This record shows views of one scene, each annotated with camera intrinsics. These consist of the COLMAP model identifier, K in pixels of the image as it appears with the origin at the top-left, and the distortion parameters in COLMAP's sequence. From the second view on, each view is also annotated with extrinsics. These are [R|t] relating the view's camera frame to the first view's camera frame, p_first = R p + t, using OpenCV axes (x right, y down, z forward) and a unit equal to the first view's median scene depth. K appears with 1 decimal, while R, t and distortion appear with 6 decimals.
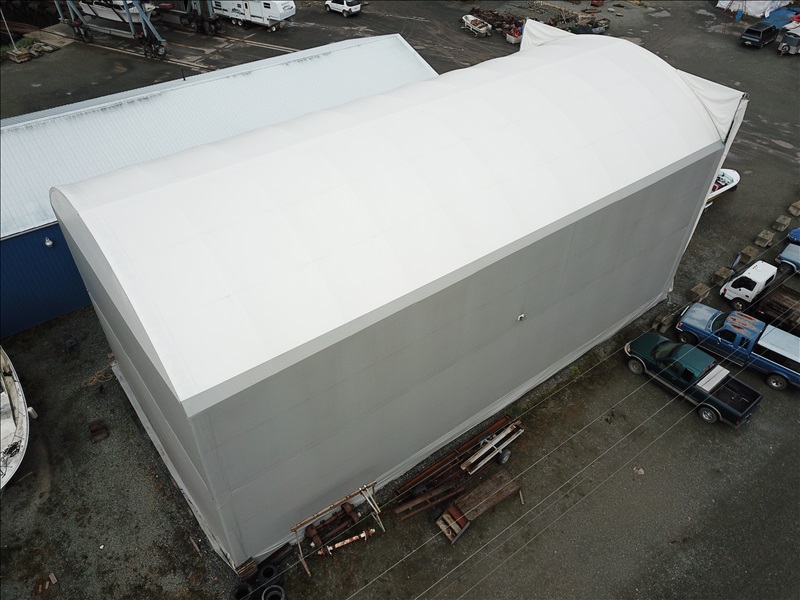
lens RADIAL K [[609.3, 0, 398.7], [0, 609.3, 299.7], [0, 0, 1]] dist [0.022239, -0.018165]
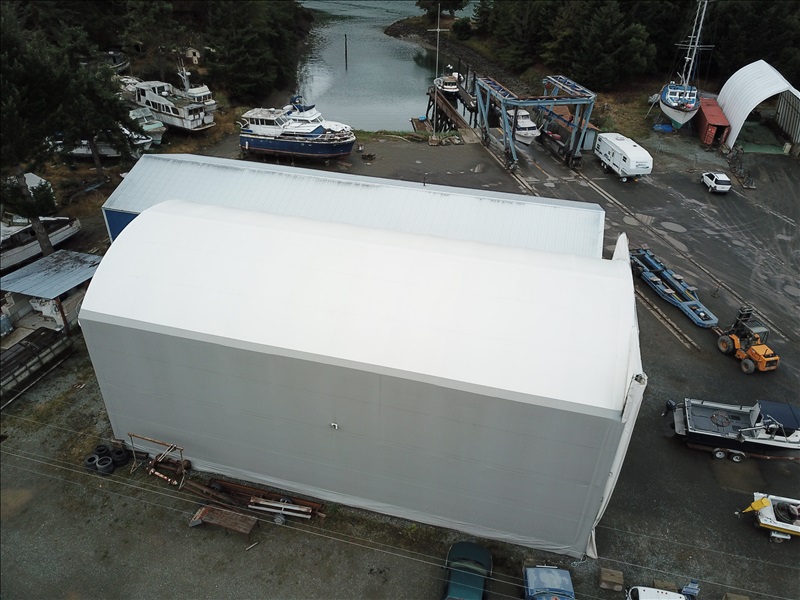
lens RADIAL K [[609.3, 0, 396.4], [0, 609.3, 310.9], [0, 0, 1]] dist [0.022239, -0.018165]
pose [[0.611160, 0.439427, -0.658322, 0.356757], [-0.531444, 0.844186, 0.070119, -0.114643], [0.586558, 0.307007, 0.749464, 0.039450]]
